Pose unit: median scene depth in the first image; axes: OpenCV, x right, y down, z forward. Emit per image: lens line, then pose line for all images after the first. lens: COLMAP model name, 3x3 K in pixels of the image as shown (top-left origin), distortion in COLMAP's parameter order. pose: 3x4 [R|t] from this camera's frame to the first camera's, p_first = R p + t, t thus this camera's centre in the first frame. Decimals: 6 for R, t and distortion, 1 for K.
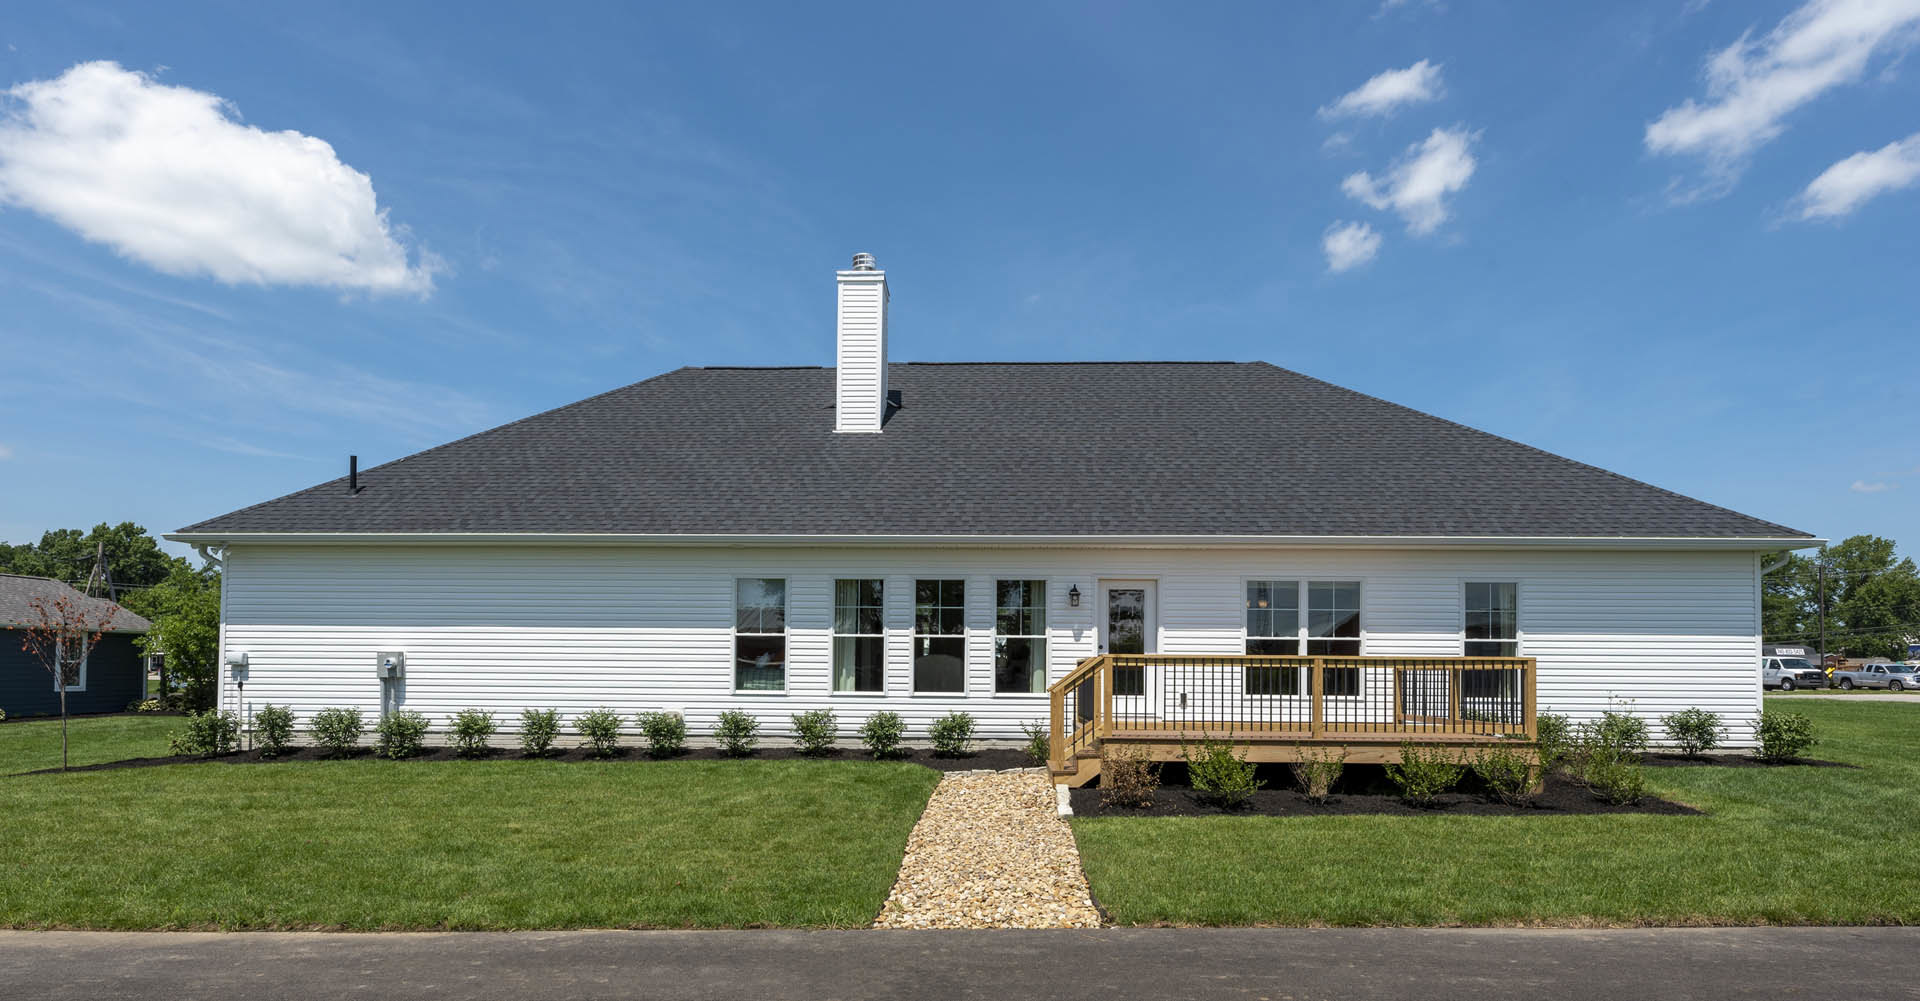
lens RADIAL K [[964.0, 0, 955.8], [0, 964.0, 643.7], [0, 0, 1]] dist [-0.001852, -0.001331]
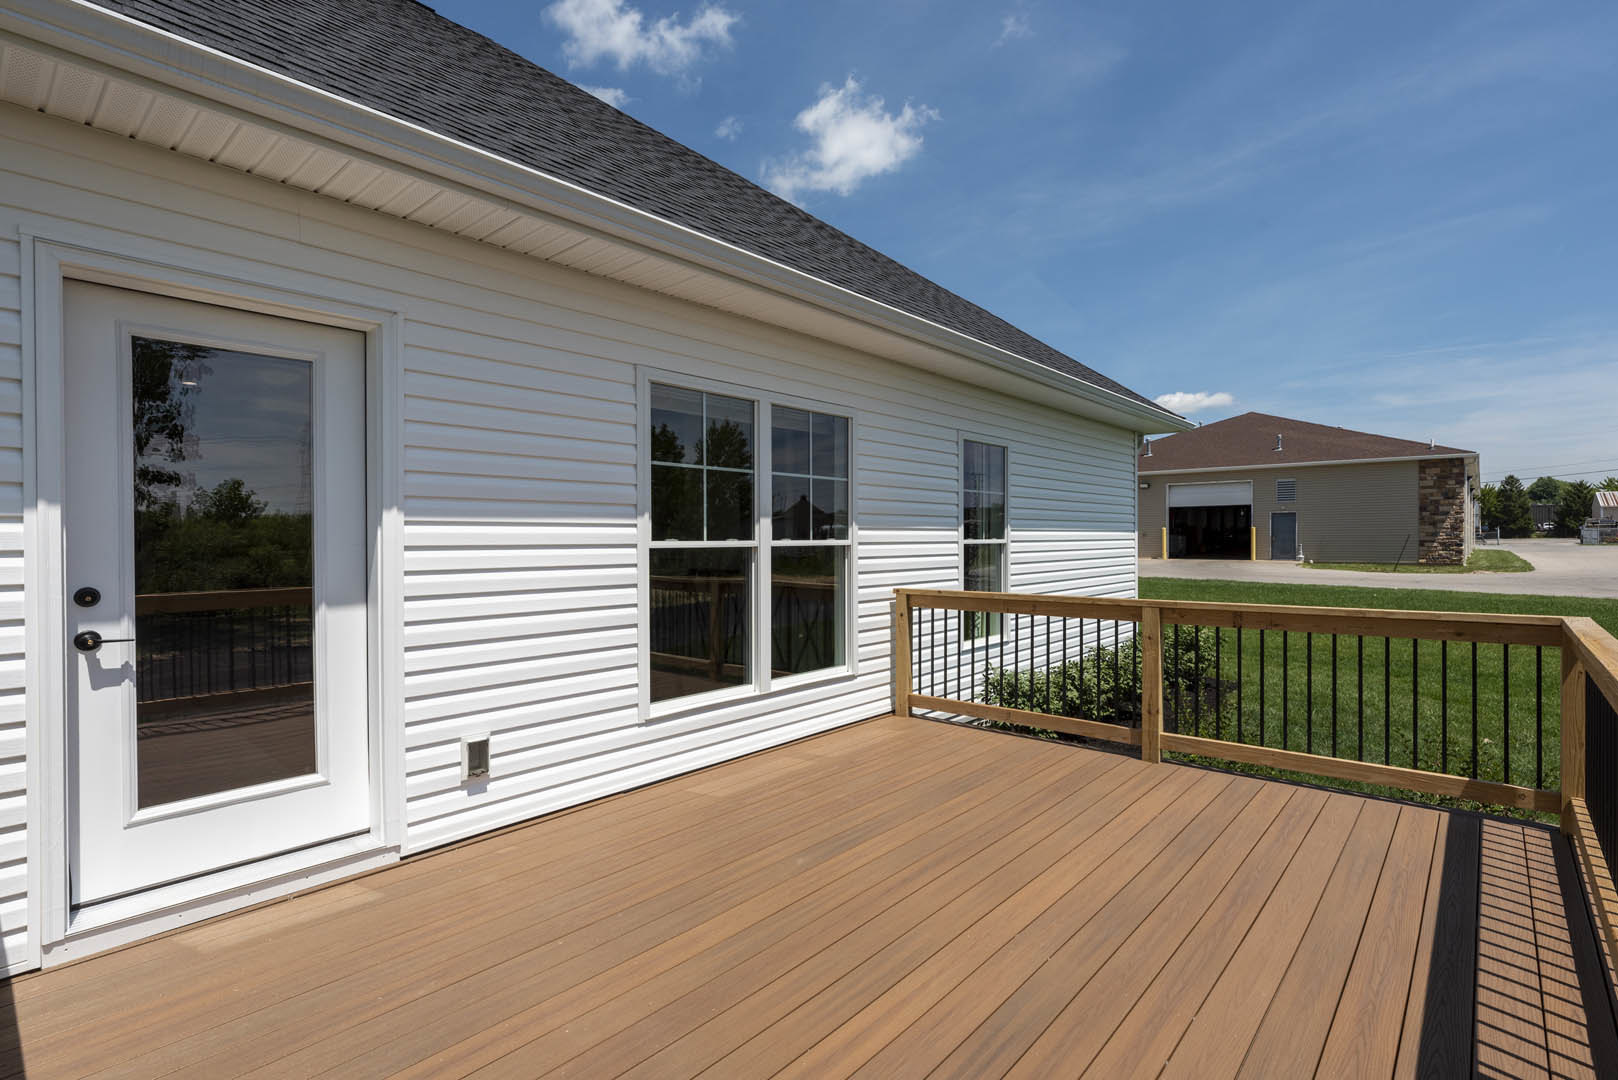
lens RADIAL K [[767.1, 0, 811.5], [0, 767.1, 543.8], [0, 0, 1]] dist [-0.004001, -0.000896]
pose [[0.632230, -0.017262, 0.774588, 0.122588], [-0.009711, 0.999497, 0.030200, -0.015299], [-0.774720, -0.026615, 0.631744, 0.778007]]
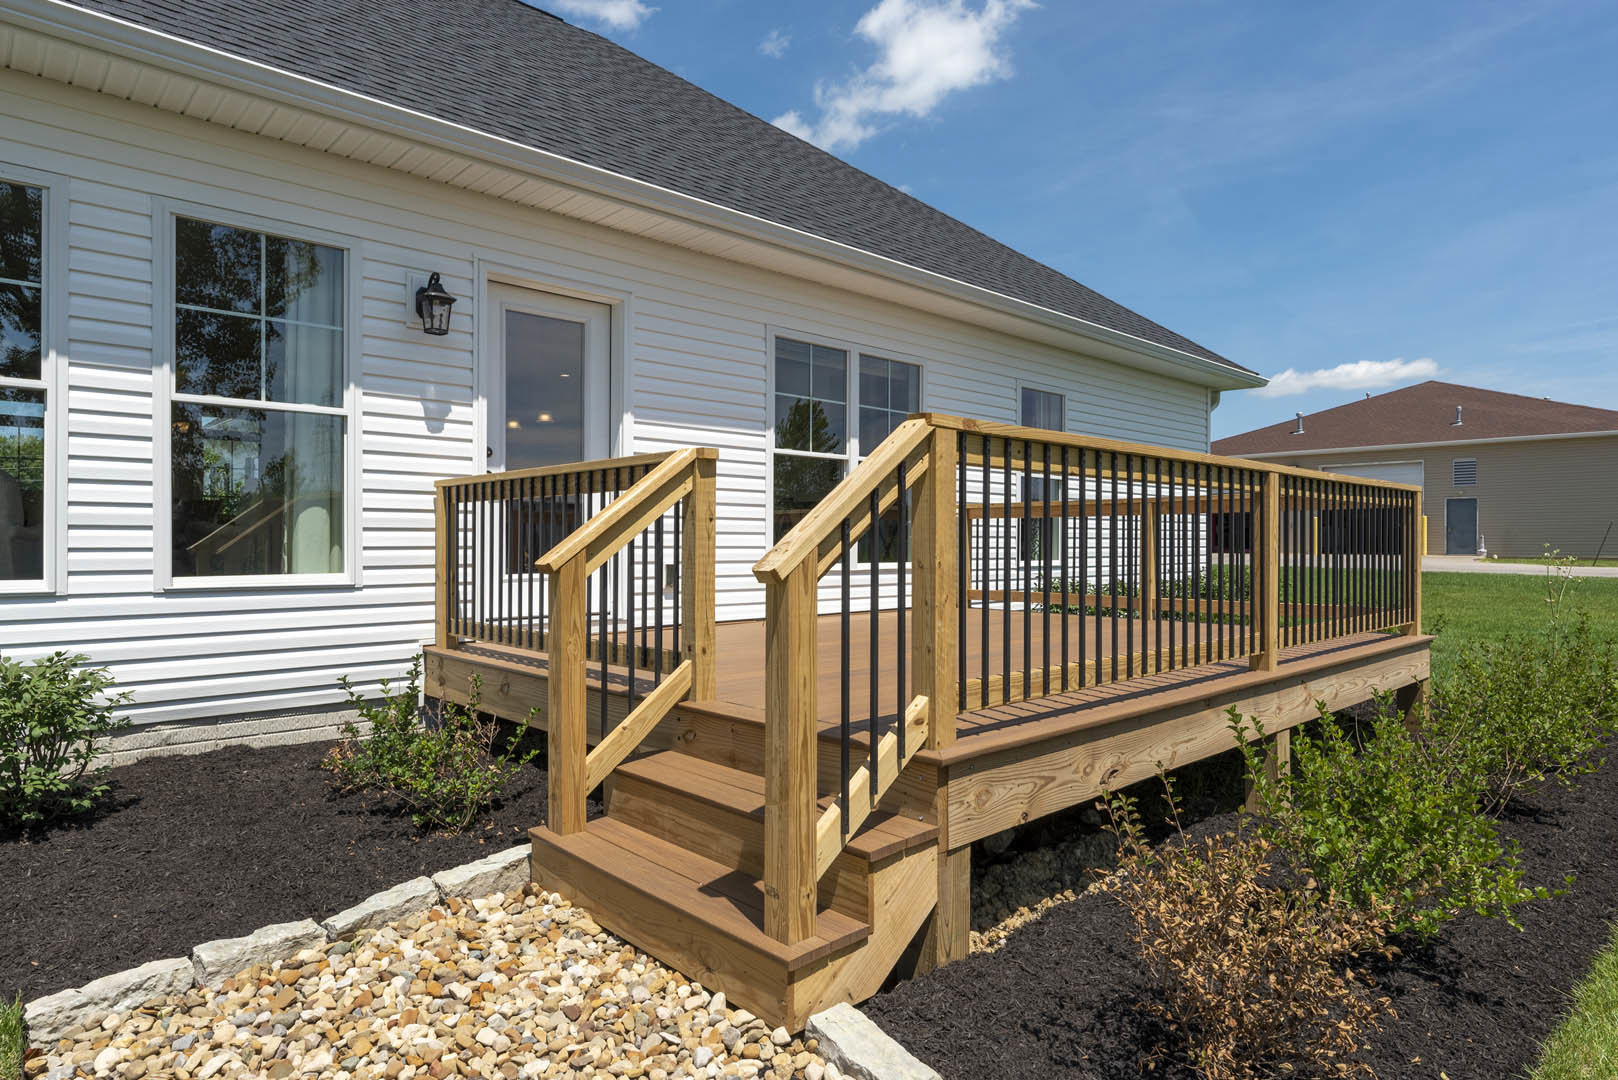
lens RADIAL K [[923.4, 0, 805.1], [0, 923.4, 545.6], [0, 0, 1]] dist [-0.005437, 0.001997]
pose [[0.706793, -0.008896, 0.707364, -0.025457], [-0.016252, 0.999453, 0.028809, 0.029067], [-0.707233, -0.031858, 0.706262, 0.649220]]
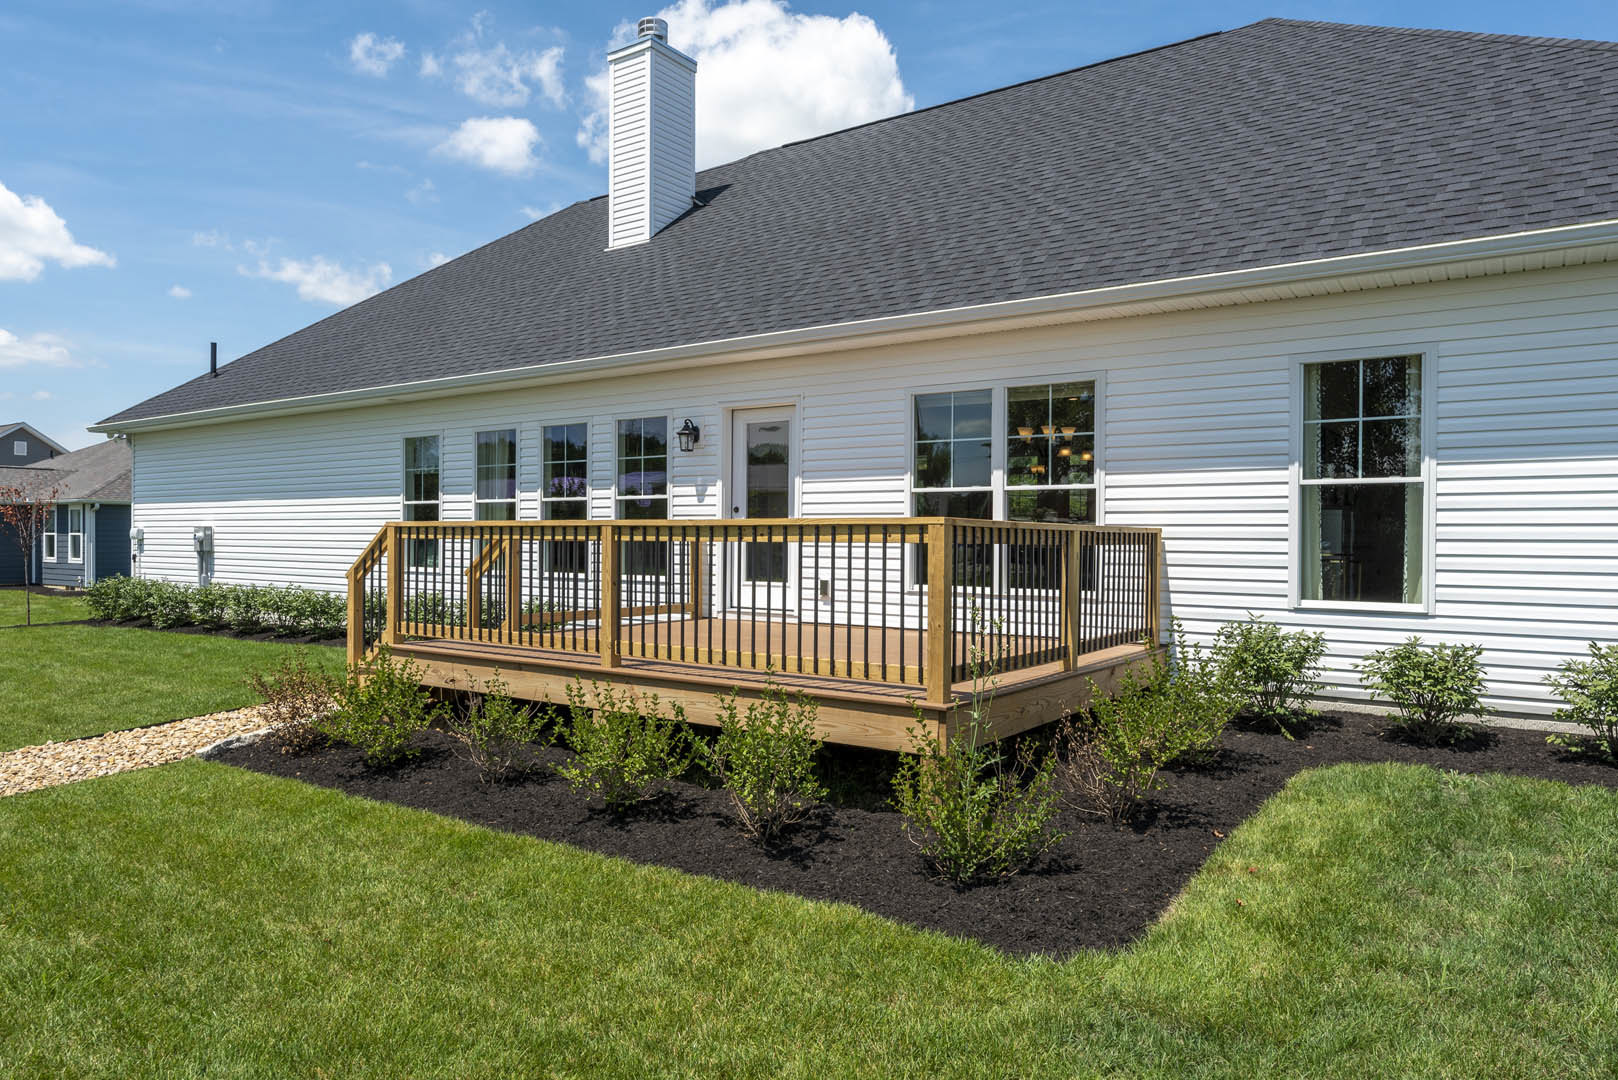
lens RADIAL K [[1049.9, 0, 804.5], [0, 1049.9, 542.6], [0, 0, 1]] dist [-0.000463, -0.000117]
pose [[0.835929, -0.000850, -0.548837, 0.604580], [0.016379, 0.999592, 0.023398, 0.010212], [0.548593, -0.028548, 0.835602, 0.413986]]
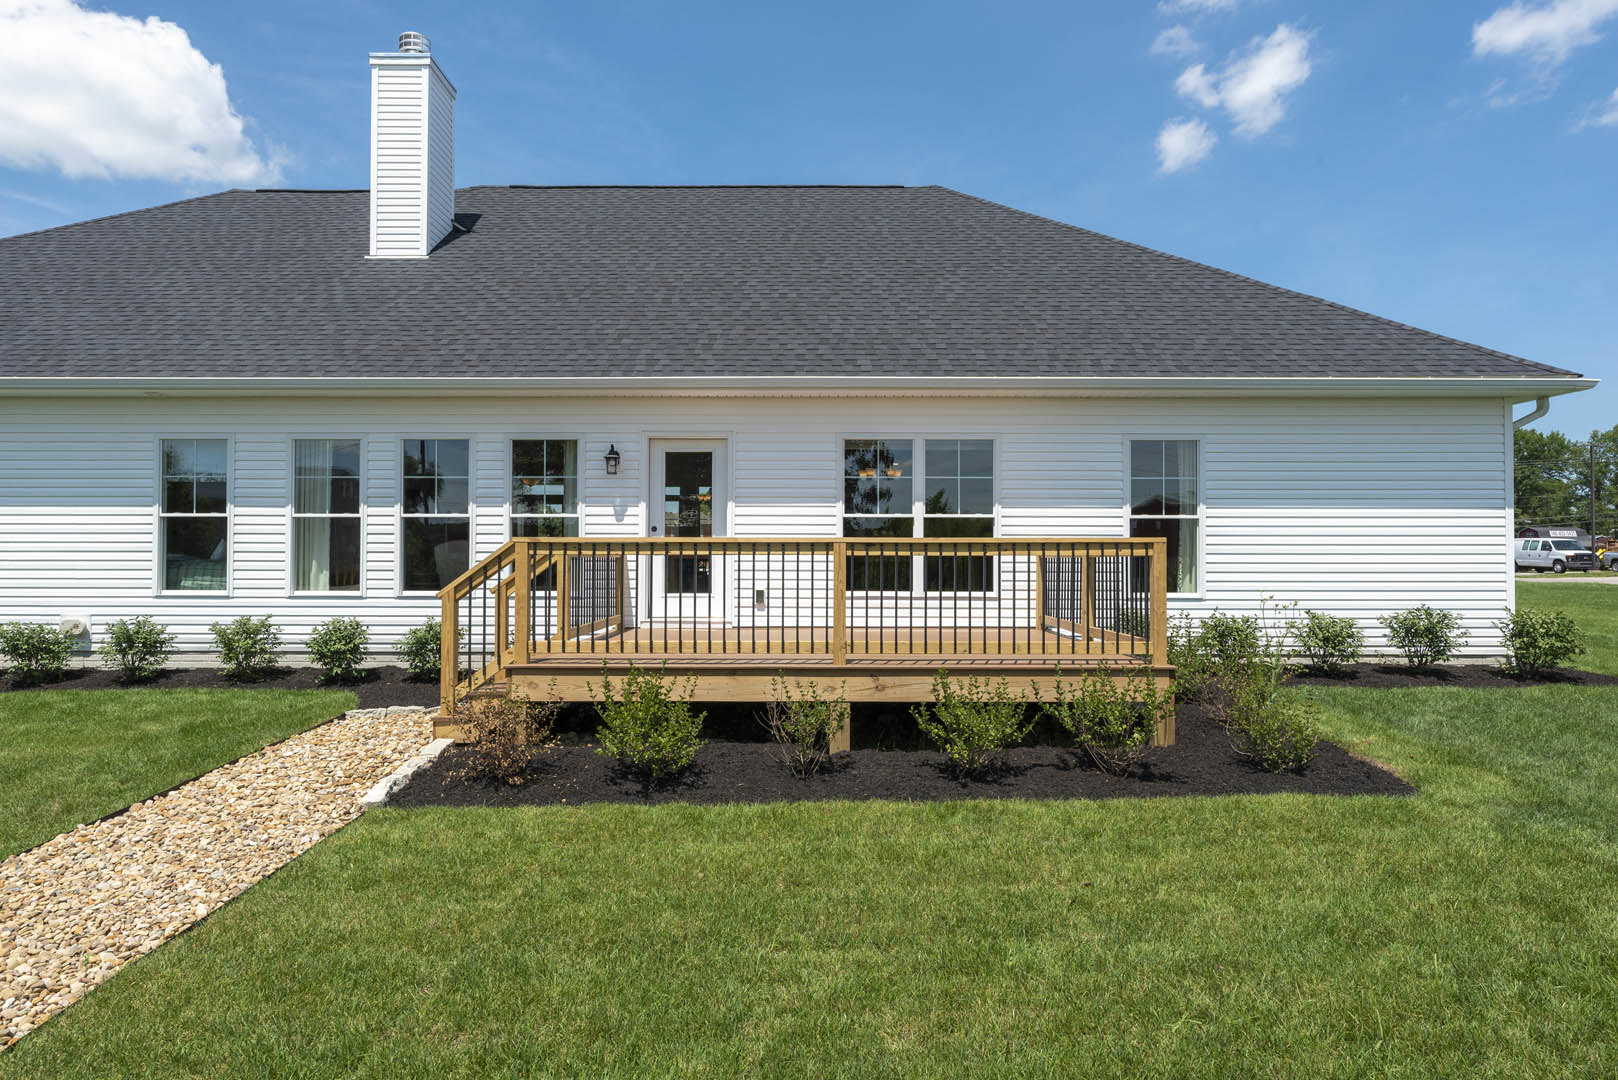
lens RADIAL K [[923.4, 0, 813.3], [0, 923.4, 542.3], [0, 0, 1]] dist [-0.005437, 0.001997]
pose [[0.999528, -0.006114, 0.030091, 0.256121], [0.005750, 0.999910, 0.012139, 0.006088], [-0.030162, -0.011960, 0.999473, 0.282097]]
